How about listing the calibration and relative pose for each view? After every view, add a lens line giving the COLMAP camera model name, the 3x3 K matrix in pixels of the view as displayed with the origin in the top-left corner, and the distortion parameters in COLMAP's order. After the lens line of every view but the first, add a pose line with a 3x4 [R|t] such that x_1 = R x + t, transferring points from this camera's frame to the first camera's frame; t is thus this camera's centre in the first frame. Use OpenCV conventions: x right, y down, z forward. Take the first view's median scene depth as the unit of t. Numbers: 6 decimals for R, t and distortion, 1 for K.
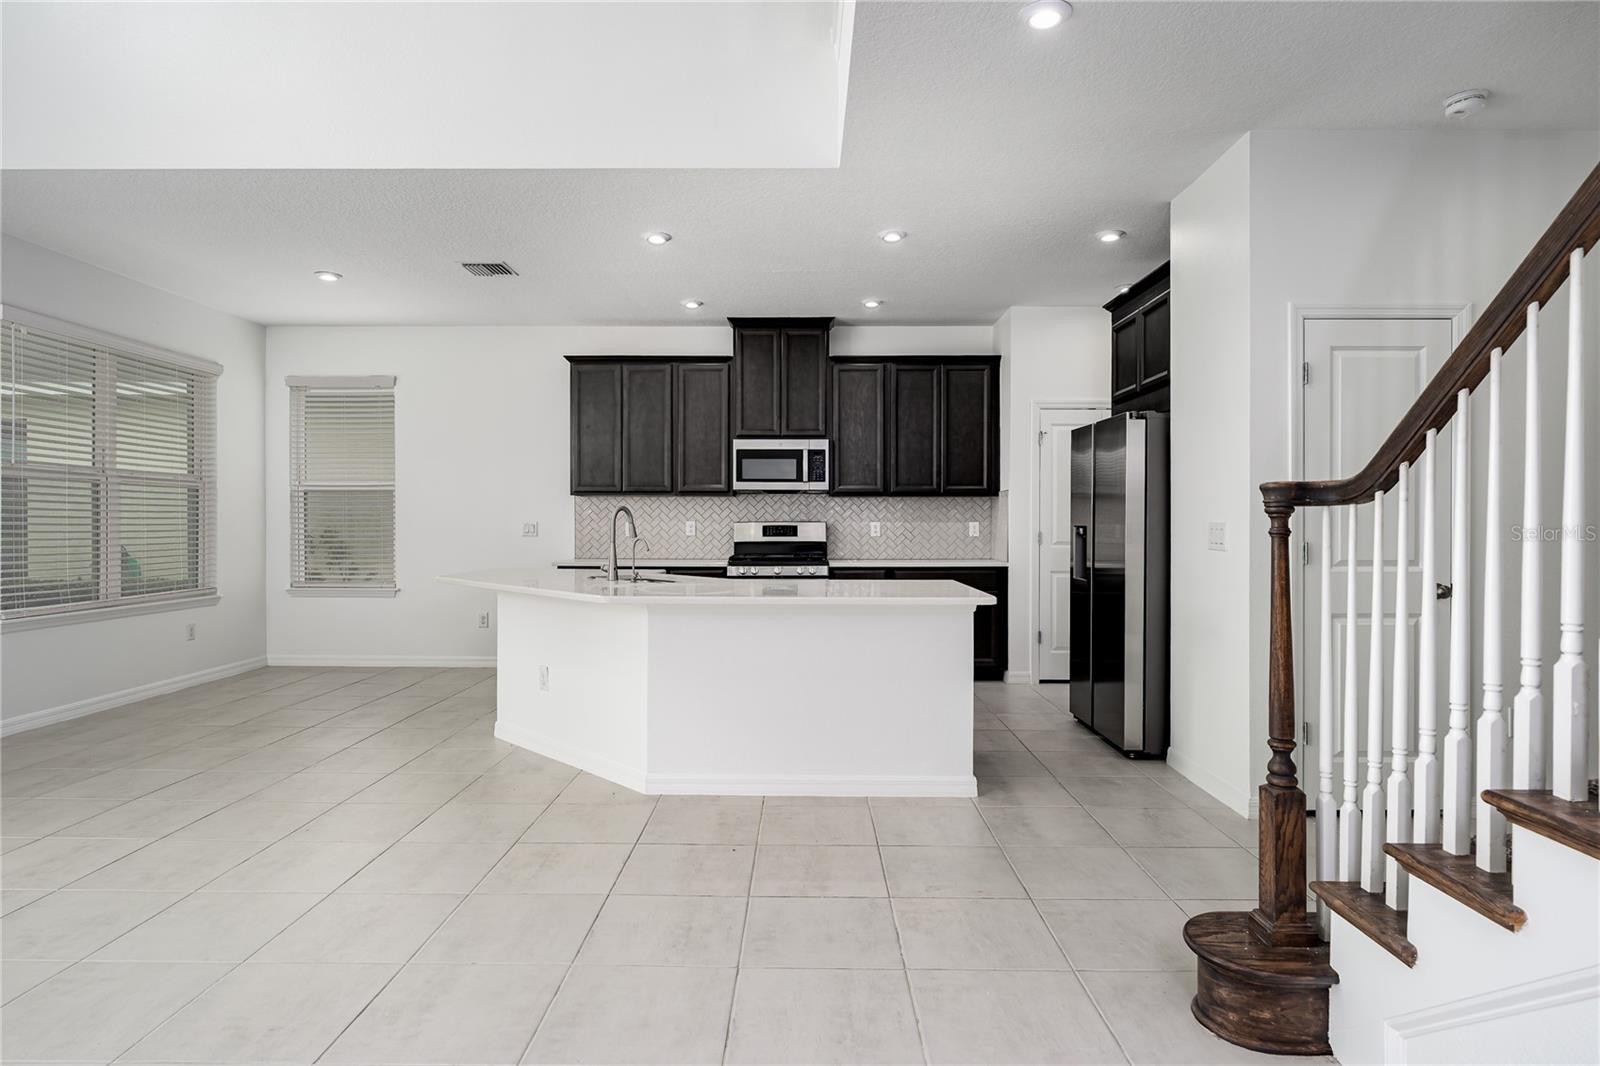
lens RADIAL K [[879.8, 0, 792.4], [0, 879.8, 528.6], [0, 0, 1]] dist [-0.001050, 0.000110]
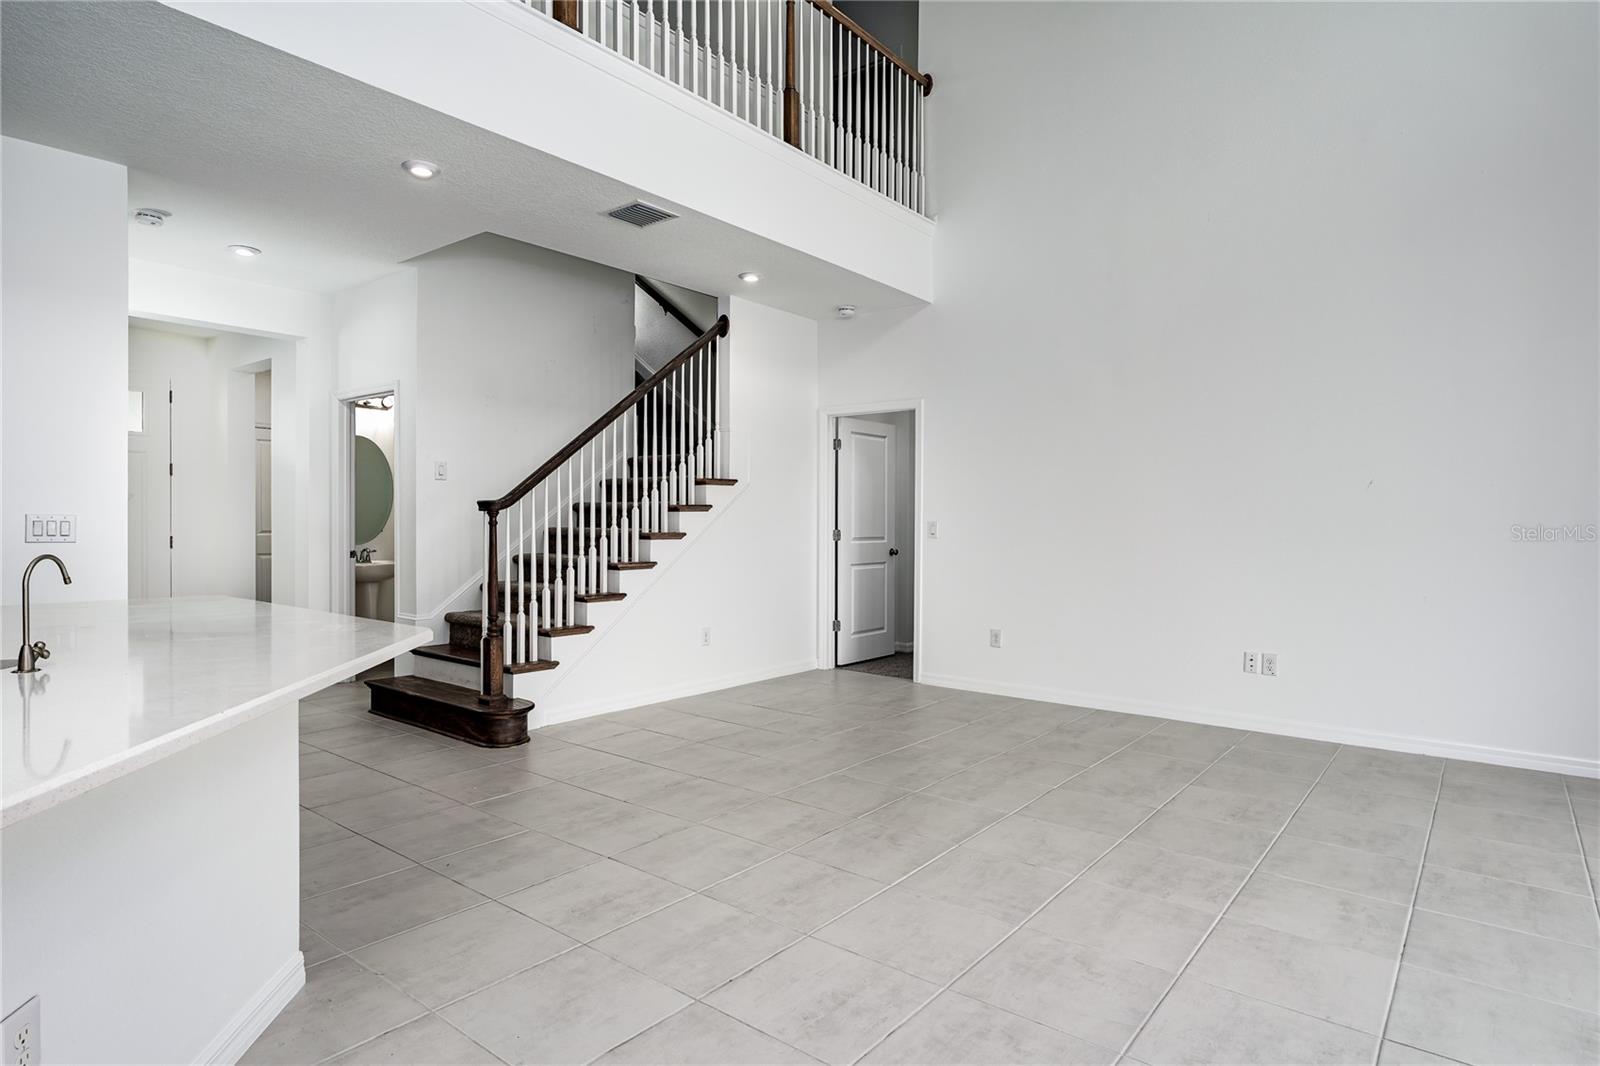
lens RADIAL K [[879.8, 0, 792.4], [0, 879.8, 528.6], [0, 0, 1]] dist [-0.001050, 0.000110]
pose [[-0.787590, -0.012690, 0.616069, -0.437891], [-0.005157, 0.999889, 0.014004, -0.004558], [-0.616178, 0.007853, -0.787568, 0.709288]]
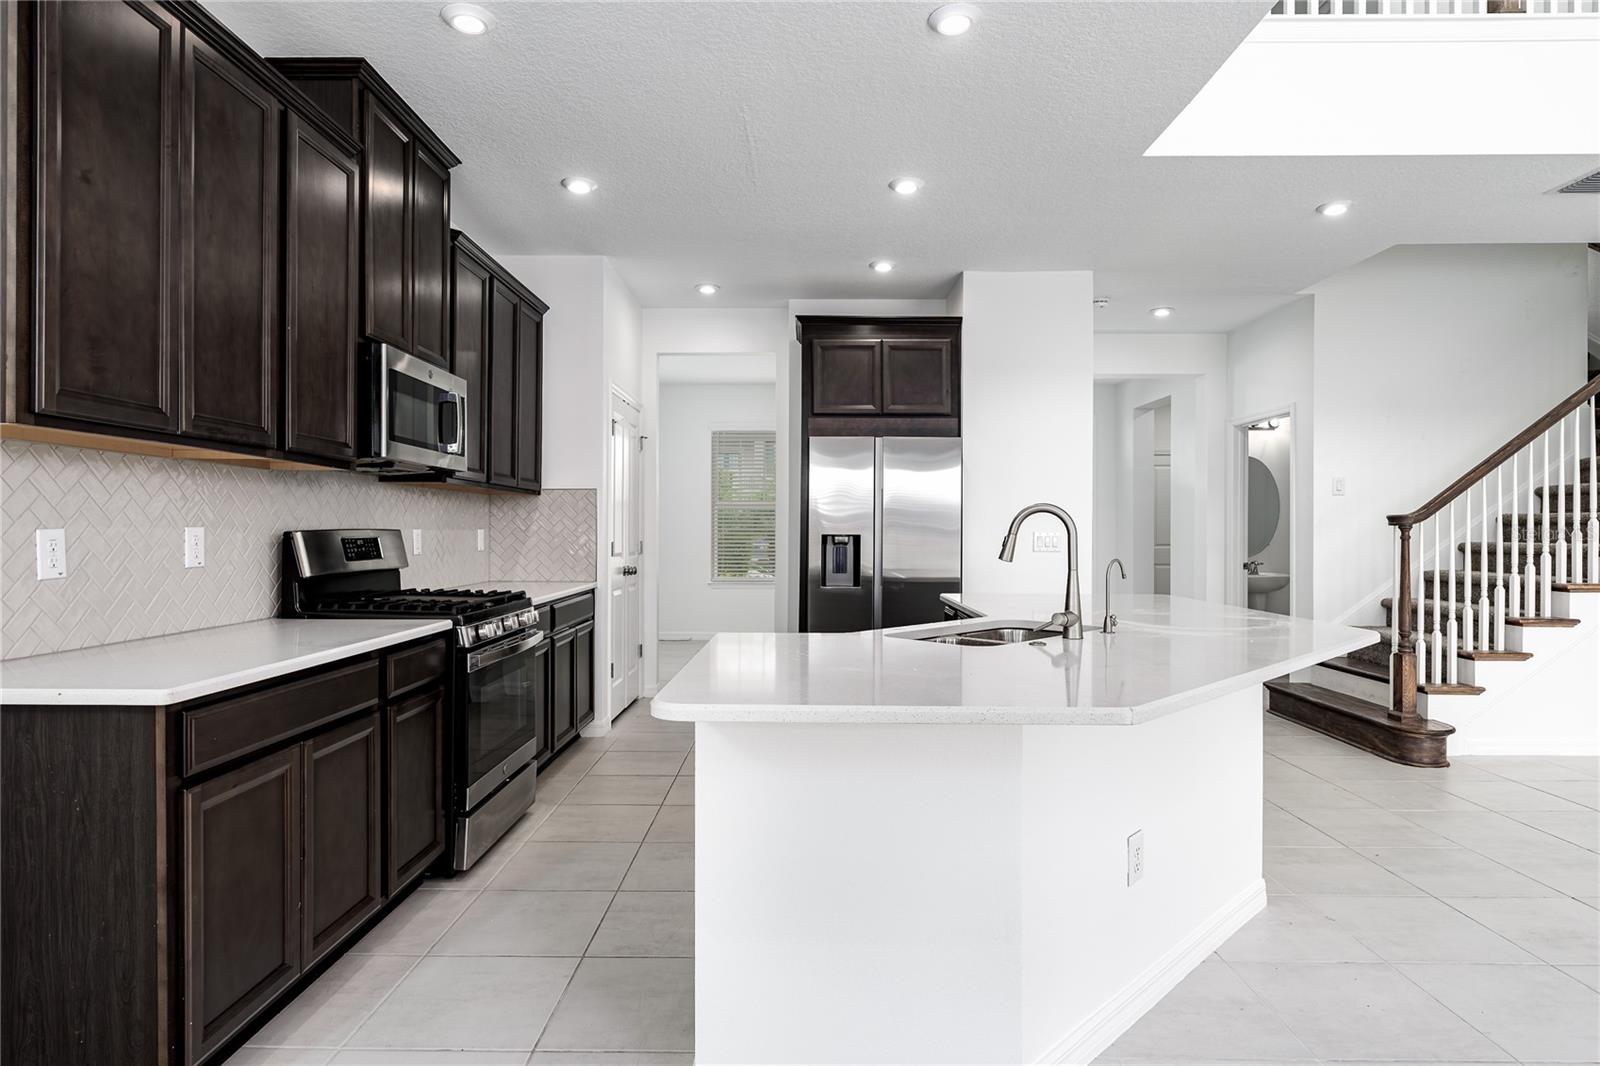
lens RADIAL K [[863.8, 0, 792.0], [0, 863.8, 537.9], [0, 0, 1]] dist [-0.006502, -0.000001]
pose [[0.003862, -0.010570, 0.999937, -0.497917], [0.004532, 0.999934, 0.010553, -0.007278], [-0.999982, 0.004491, 0.003909, 0.784493]]
